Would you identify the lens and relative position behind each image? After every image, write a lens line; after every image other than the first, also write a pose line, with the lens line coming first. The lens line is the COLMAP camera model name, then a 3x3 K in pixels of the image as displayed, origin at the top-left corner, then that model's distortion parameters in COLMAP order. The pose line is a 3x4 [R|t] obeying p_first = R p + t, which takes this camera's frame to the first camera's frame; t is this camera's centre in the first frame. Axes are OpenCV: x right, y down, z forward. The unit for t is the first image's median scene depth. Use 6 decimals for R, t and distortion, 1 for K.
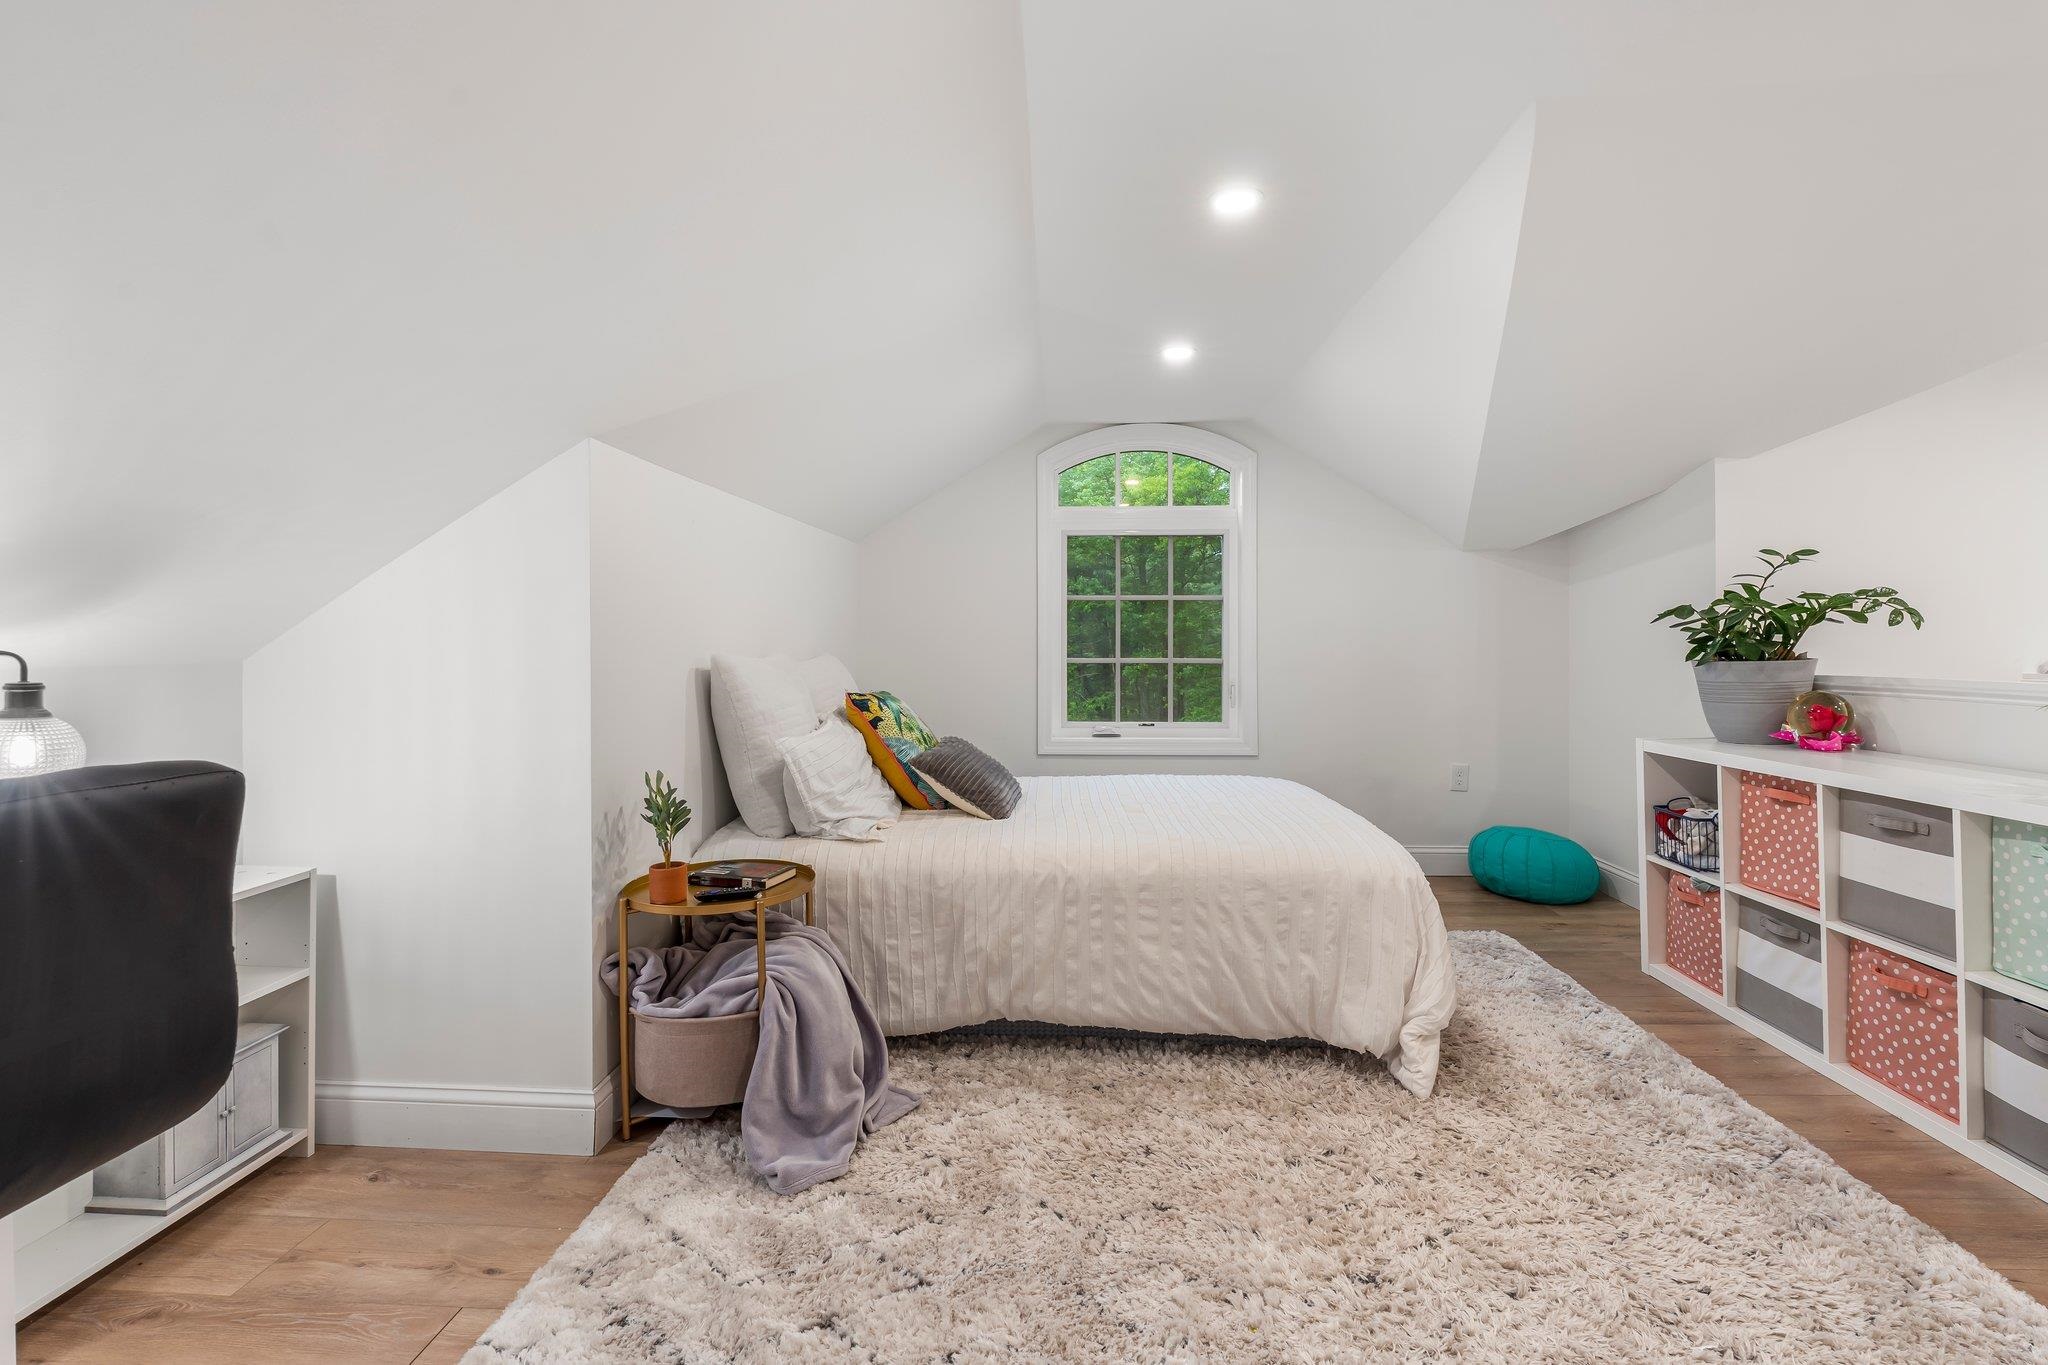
lens RADIAL K [[932.0, 0, 1026.5], [0, 932.0, 611.5], [0, 0, 1]] dist [-0.001952, 0.000919]
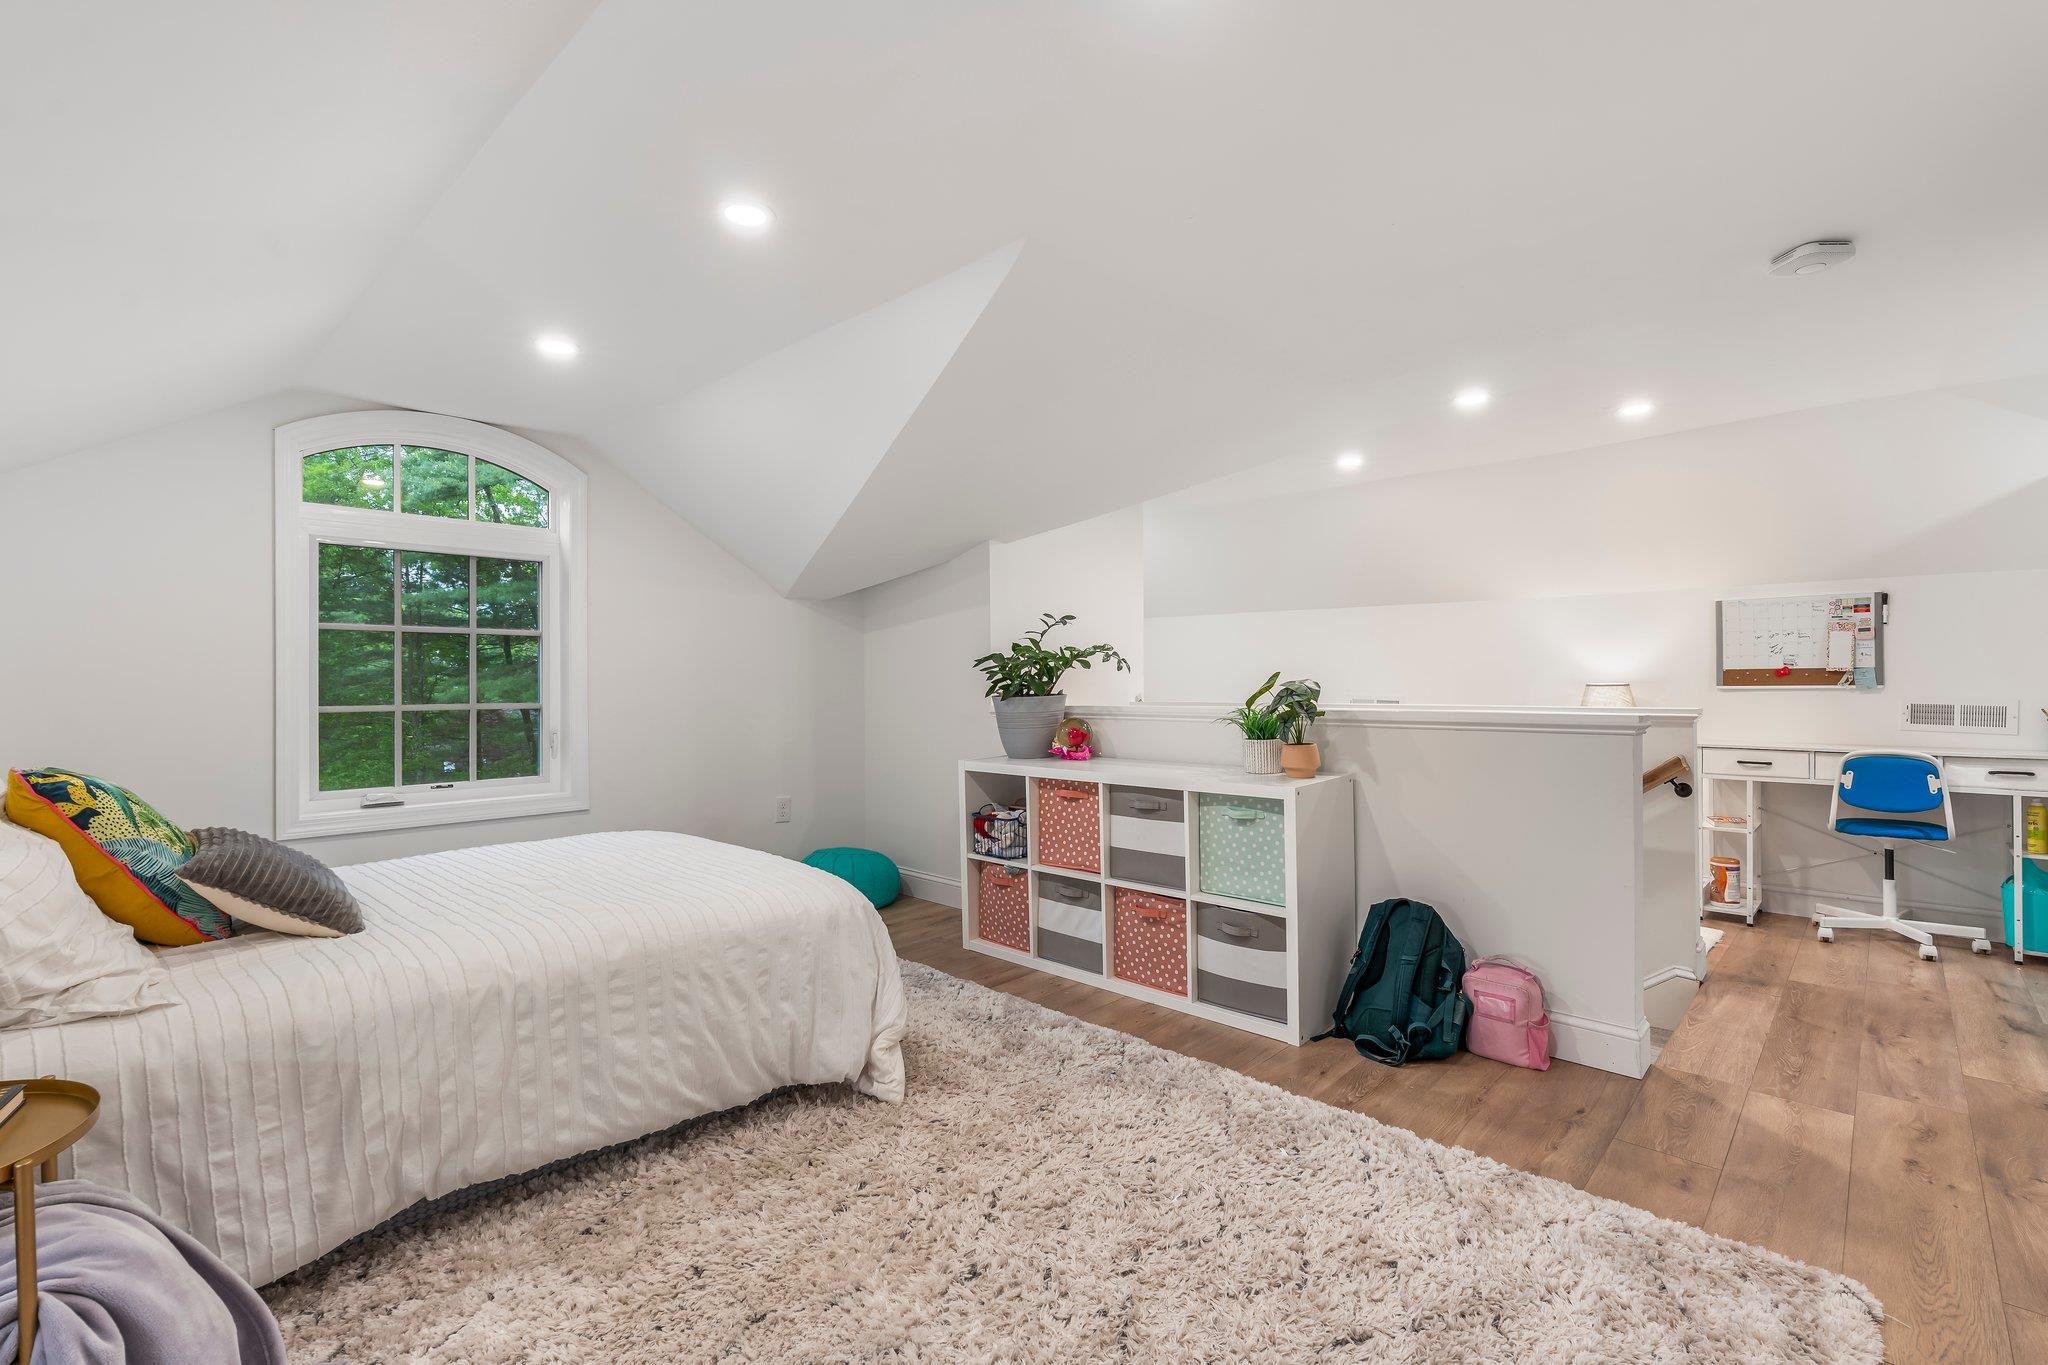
lens RADIAL K [[921.7, 0, 1025.7], [0, 921.7, 647.1], [0, 0, 1]] dist [-0.002186, 0.001409]
pose [[0.651012, 0.025536, 0.758638, -0.277891], [-0.021116, 0.999656, -0.015528, 0.003621], [-0.758774, -0.005911, 0.651328, 0.173497]]
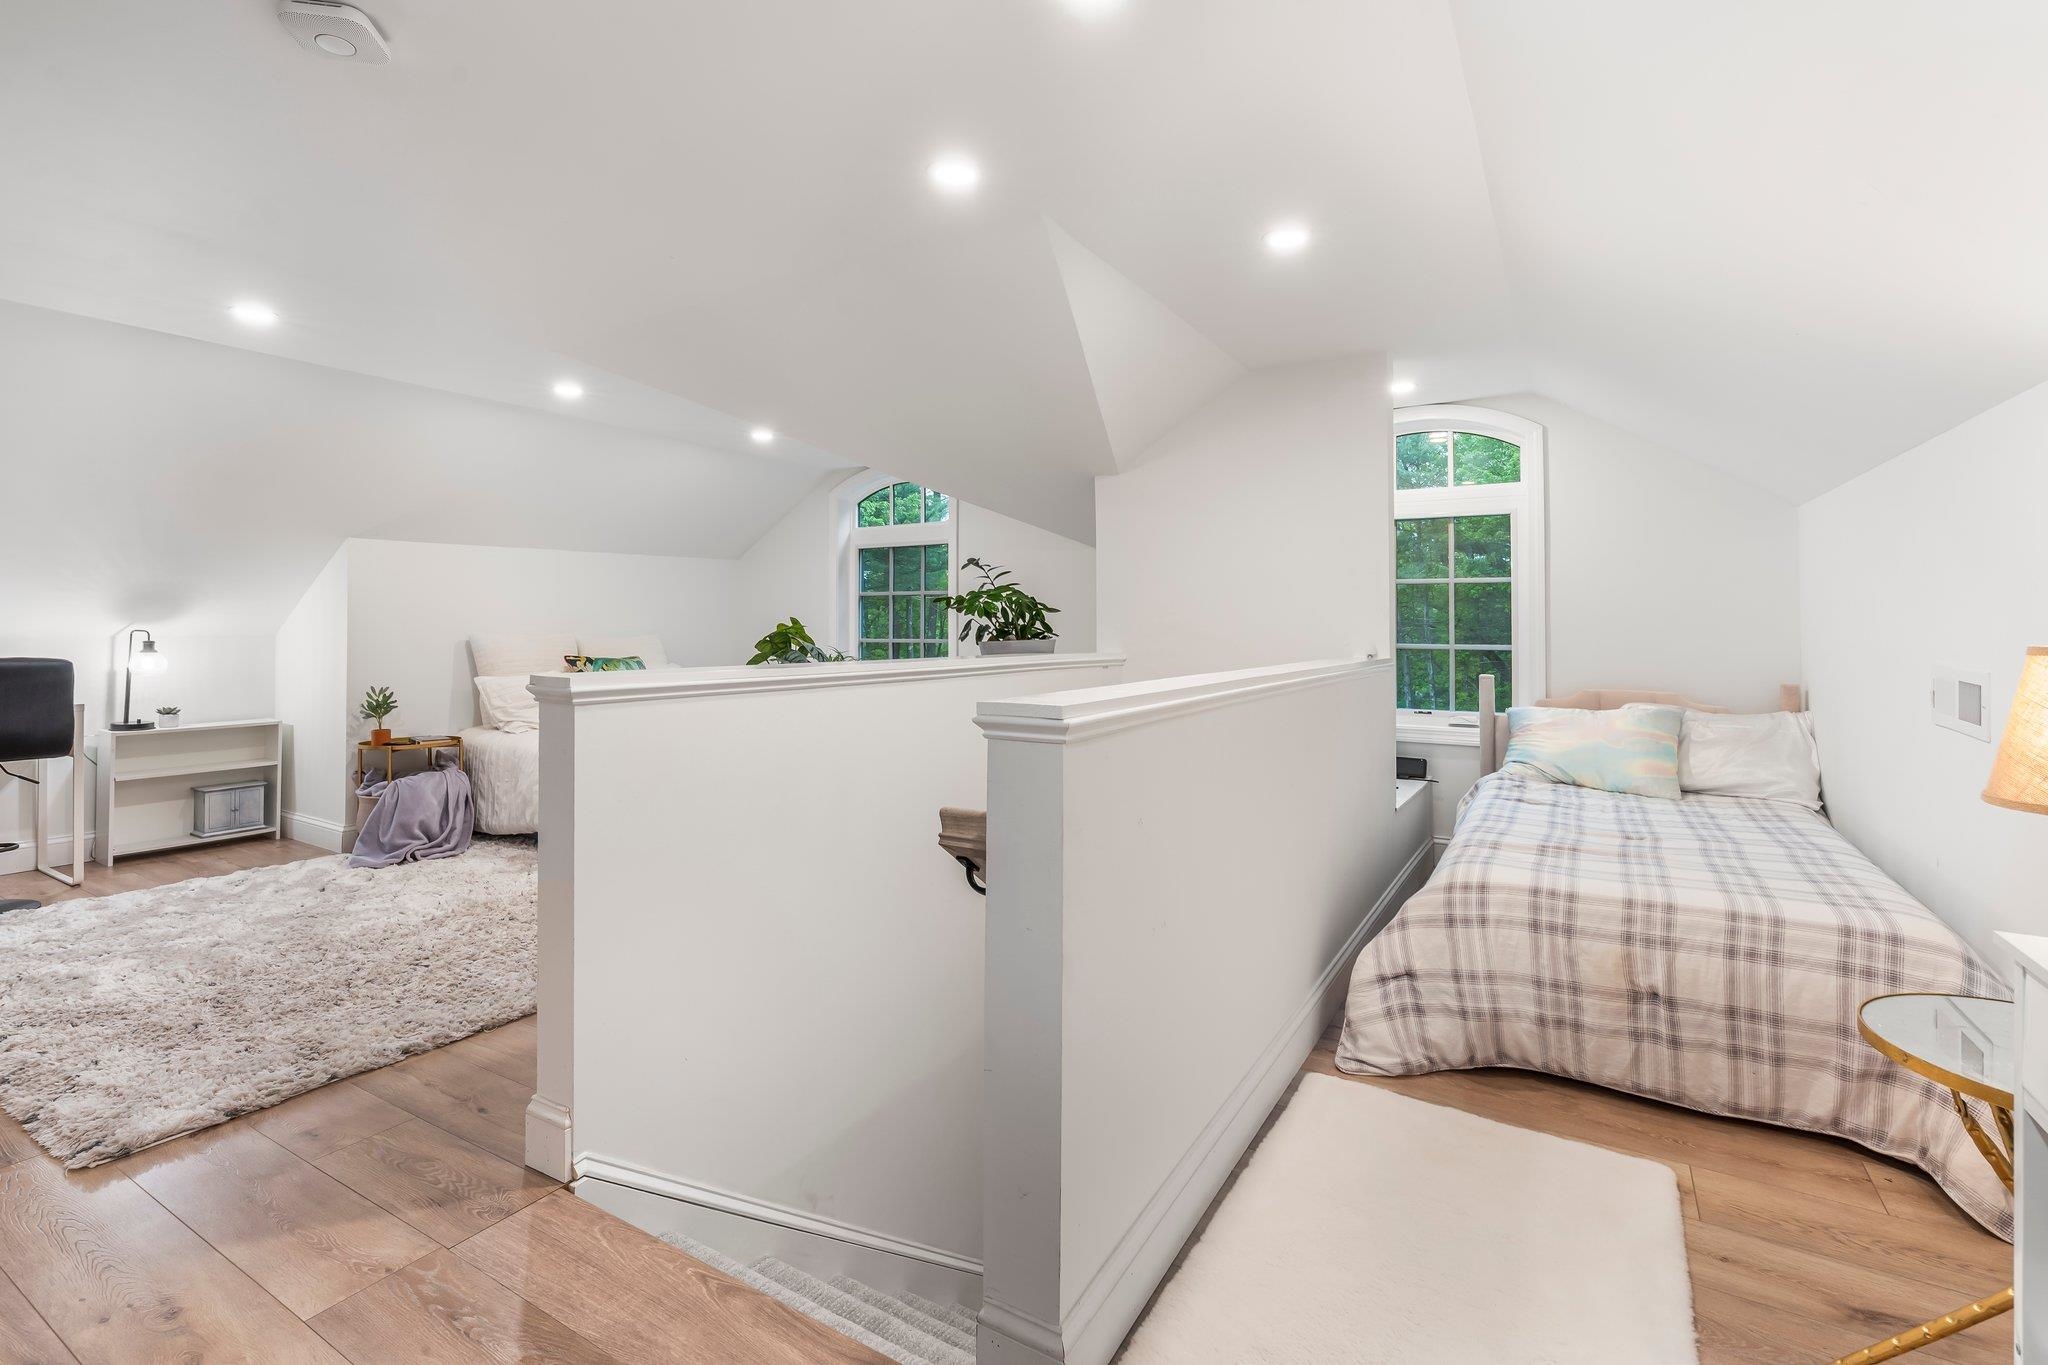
lens RADIAL K [[921.7, 0, 1025.7], [0, 921.7, 647.1], [0, 0, 1]] dist [-0.002186, 0.001409]
pose [[0.886420, 0.014868, -0.462643, 1.699733], [0.011260, 0.998496, 0.053664, -0.013190], [0.462745, -0.052779, 0.884919, -0.151986]]
